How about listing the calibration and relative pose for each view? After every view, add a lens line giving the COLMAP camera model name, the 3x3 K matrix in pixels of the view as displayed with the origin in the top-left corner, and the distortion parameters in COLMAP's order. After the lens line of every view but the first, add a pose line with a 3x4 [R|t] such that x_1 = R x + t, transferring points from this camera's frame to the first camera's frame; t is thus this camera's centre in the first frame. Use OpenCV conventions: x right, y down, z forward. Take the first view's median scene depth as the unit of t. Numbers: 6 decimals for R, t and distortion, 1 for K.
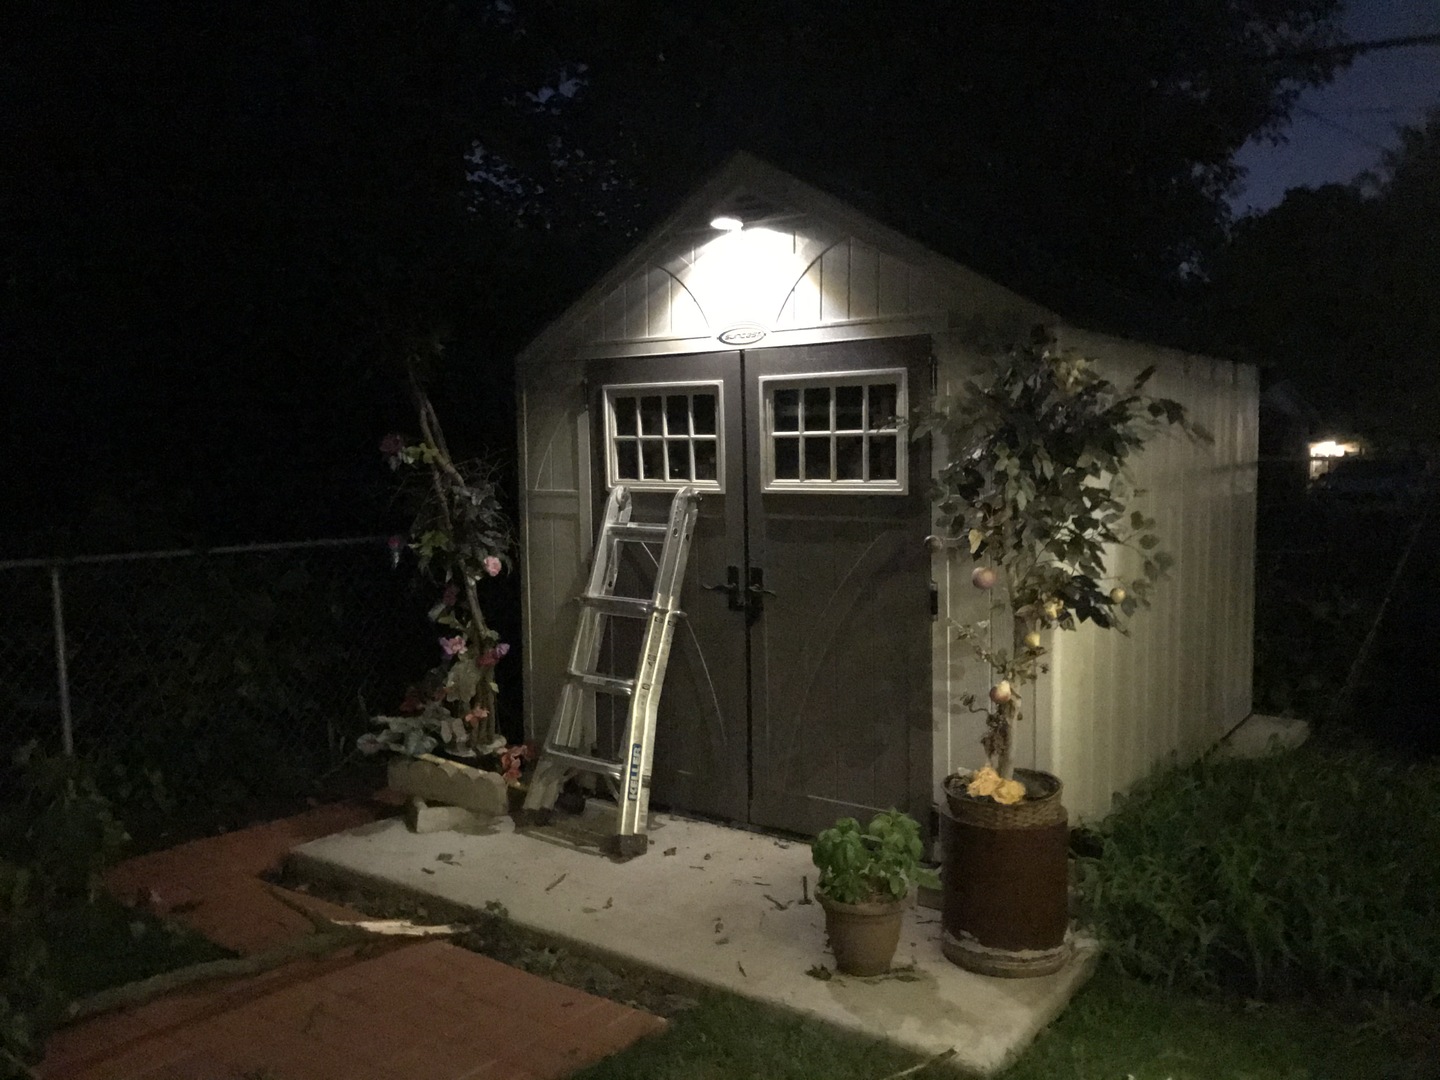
lens RADIAL K [[1198.2, 0, 720.0], [0, 1198.2, 540.0], [0, 0, 1]] dist [0.019832, -0.004118]
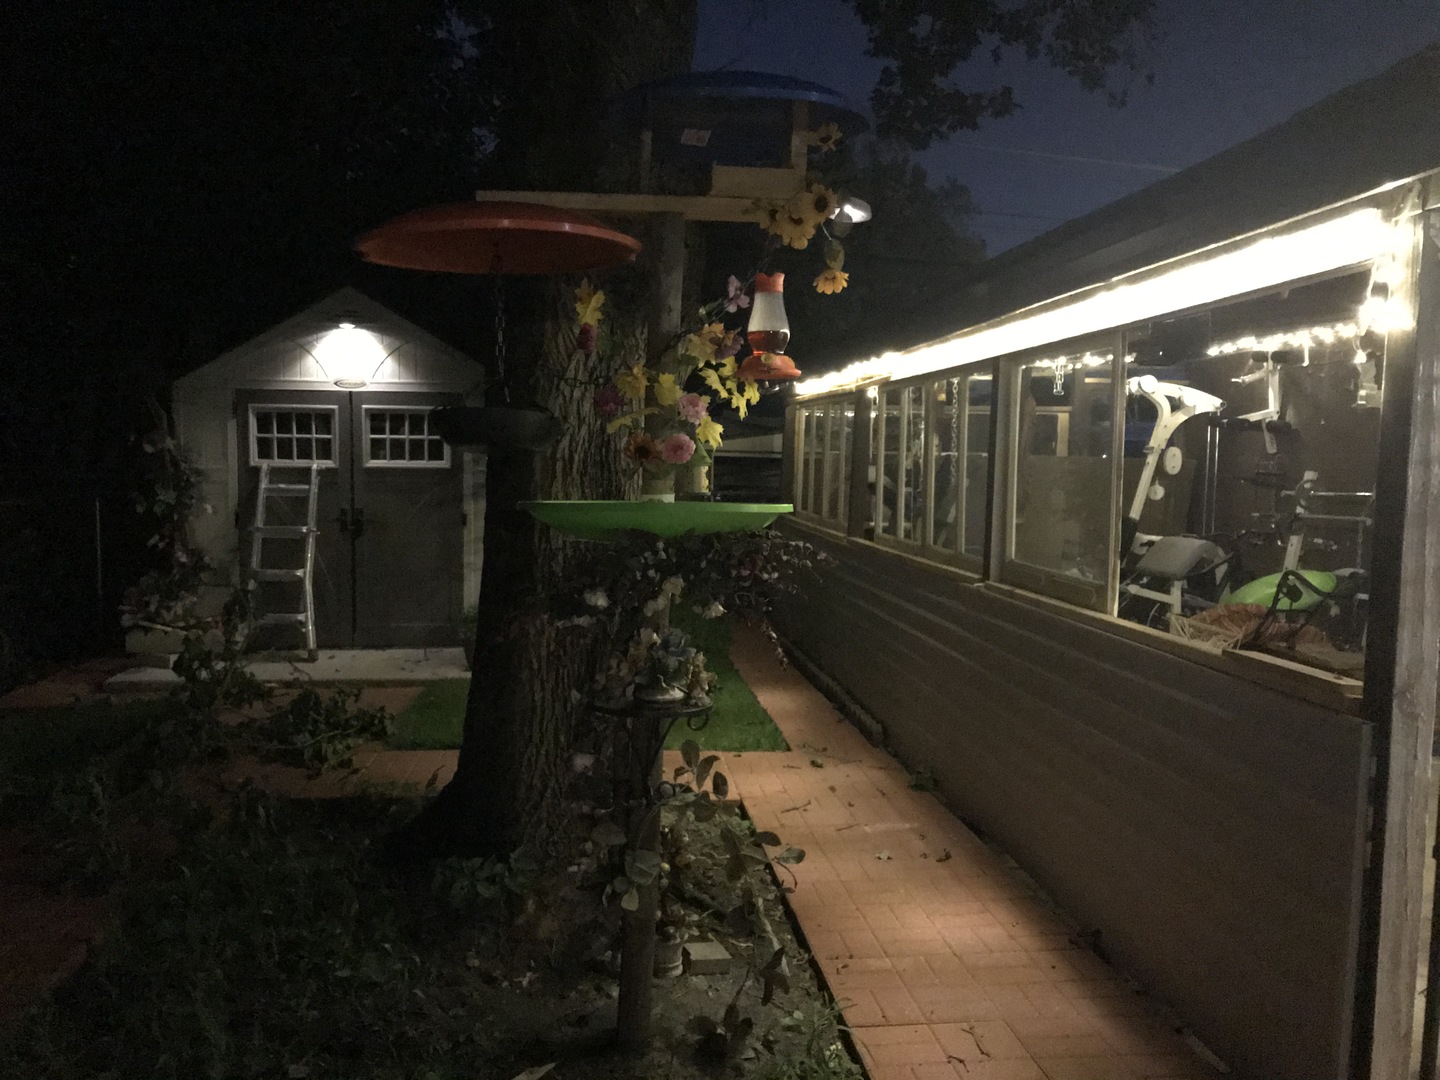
lens RADIAL K [[1198.2, 0, 720.0], [0, 1198.2, 540.0], [0, 0, 1]] dist [0.019832, -0.004118]
pose [[0.712132, -0.029932, 0.701407, -0.881142], [0.037586, 0.999283, 0.004483, 0.086209], [-0.701039, 0.023171, 0.712747, -0.728405]]
